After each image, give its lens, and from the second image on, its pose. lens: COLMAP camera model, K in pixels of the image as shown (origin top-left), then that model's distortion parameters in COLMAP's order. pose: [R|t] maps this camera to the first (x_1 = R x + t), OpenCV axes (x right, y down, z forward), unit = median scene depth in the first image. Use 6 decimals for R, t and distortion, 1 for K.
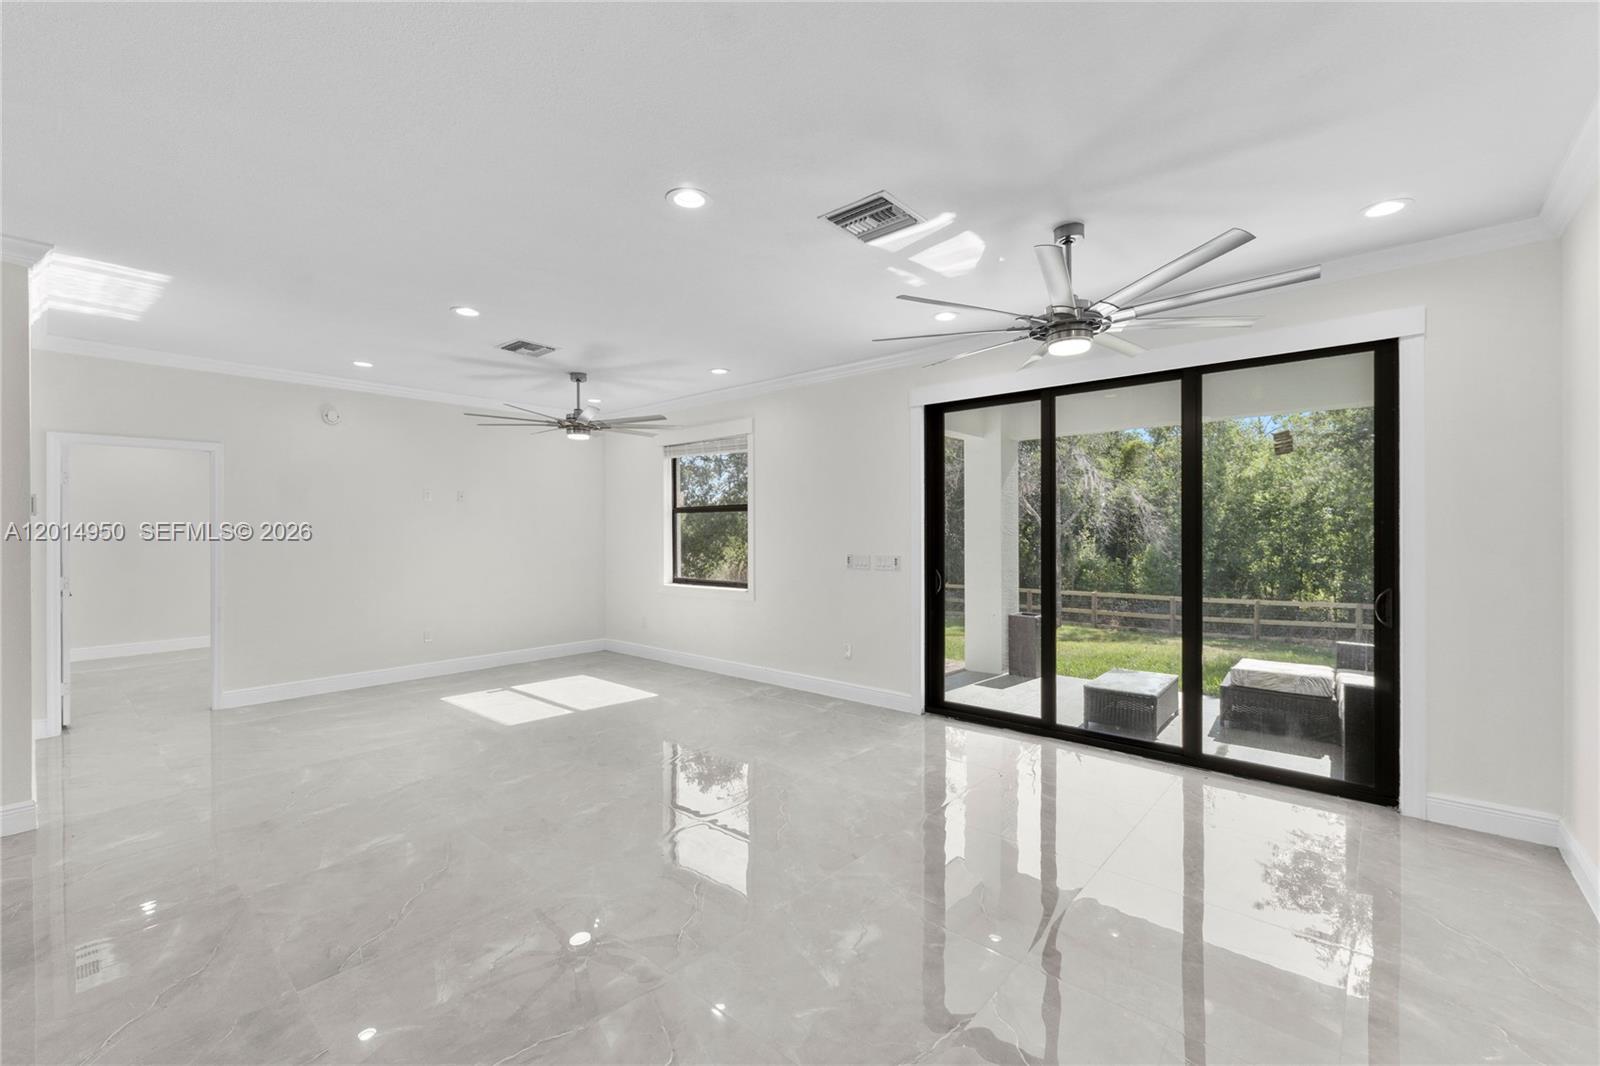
lens RADIAL K [[671.5, 0, 796.5], [0, 671.5, 531.2], [0, 0, 1]] dist [0.010252, -0.000454]
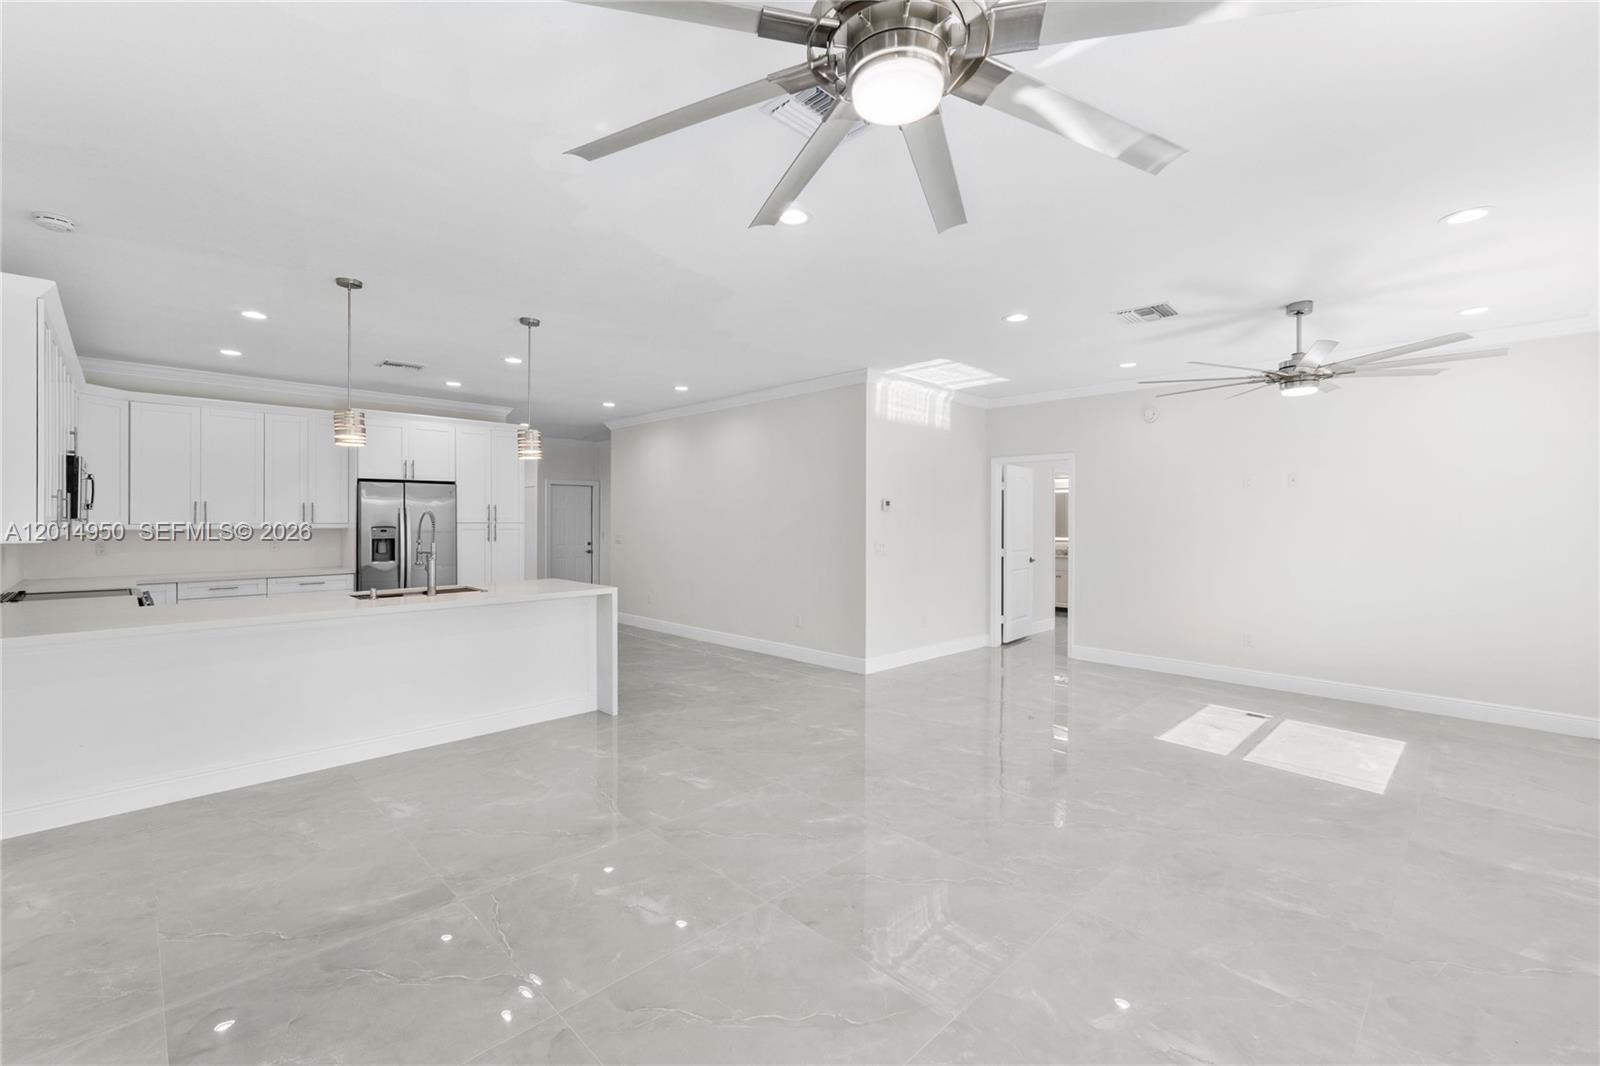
lens RADIAL K [[675.3, 0, 790.3], [0, 675.3, 517.7], [0, 0, 1]] dist [0.000591, -0.000136]
pose [[-0.071629, 0.001102, -0.997431, 0.507436], [-0.005251, 0.999985, 0.001481, -0.003221], [0.997418, 0.005344, -0.071622, 0.586650]]
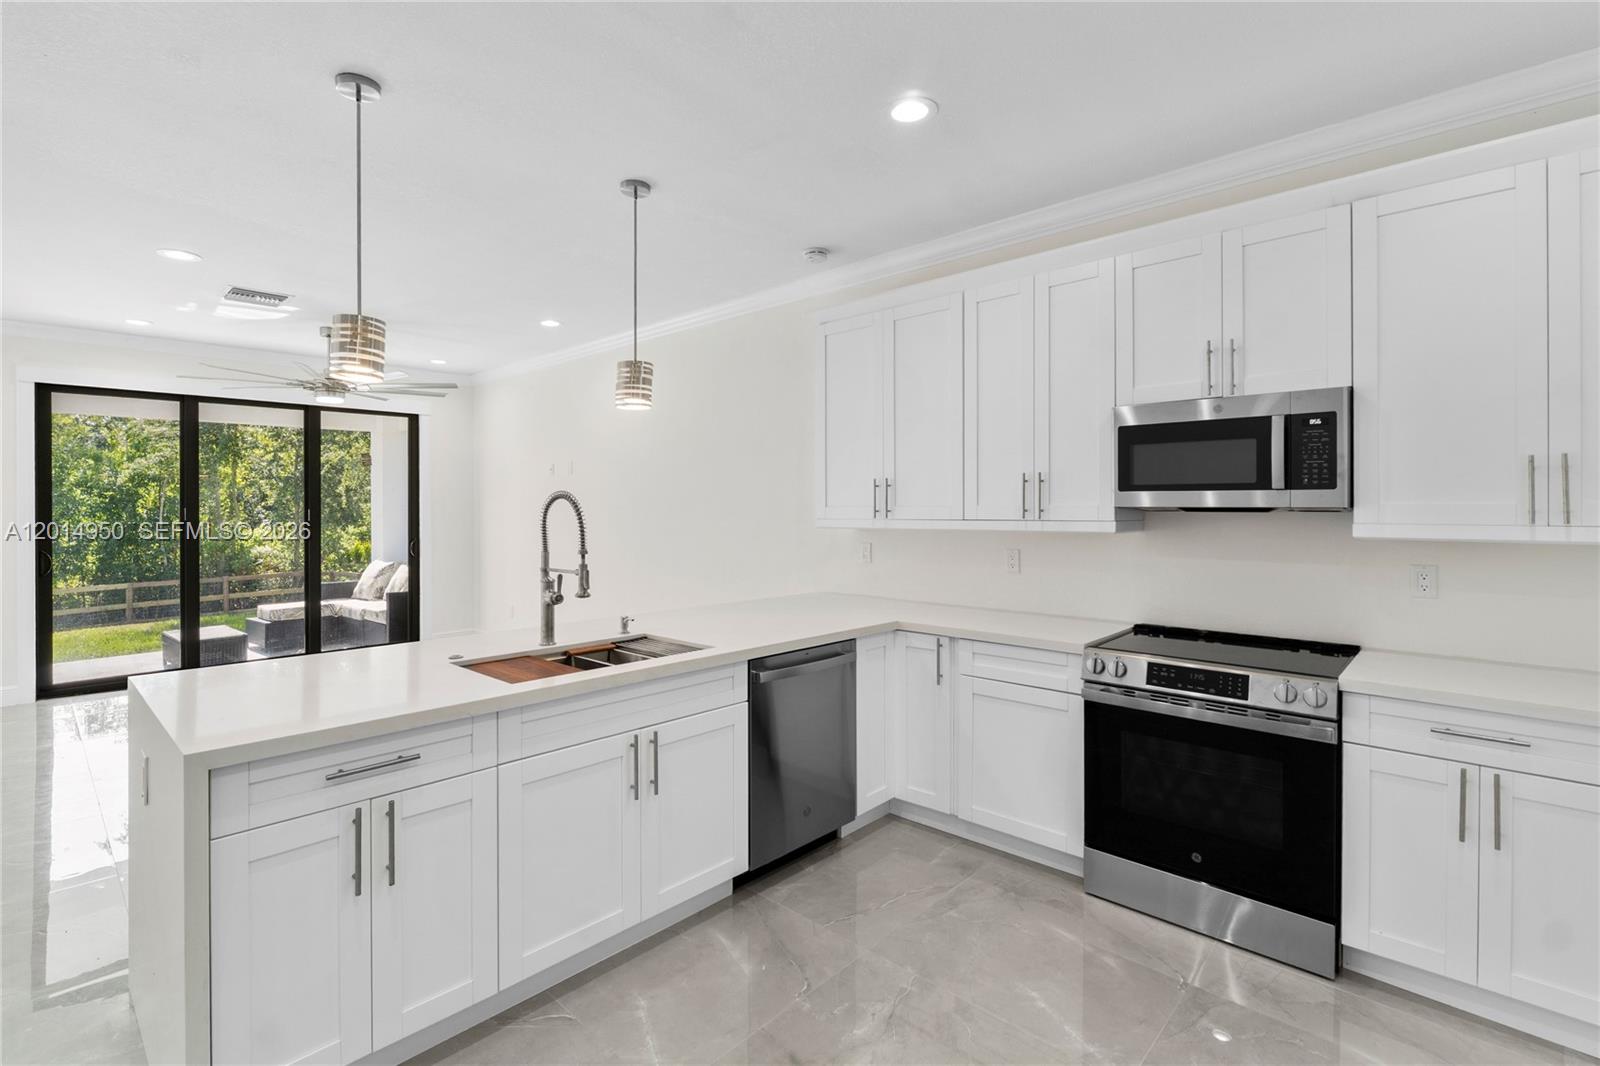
lens RADIAL K [[734.3, 0, 794.6], [0, 734.3, 506.1], [0, 0, 1]] dist [-0.004556, -0.000309]
pose [[0.029350, 0.004255, 0.999560, -0.837194], [0.006034, 0.999972, -0.004434, 0.003584], [-0.999551, 0.006162, 0.029323, -0.121669]]
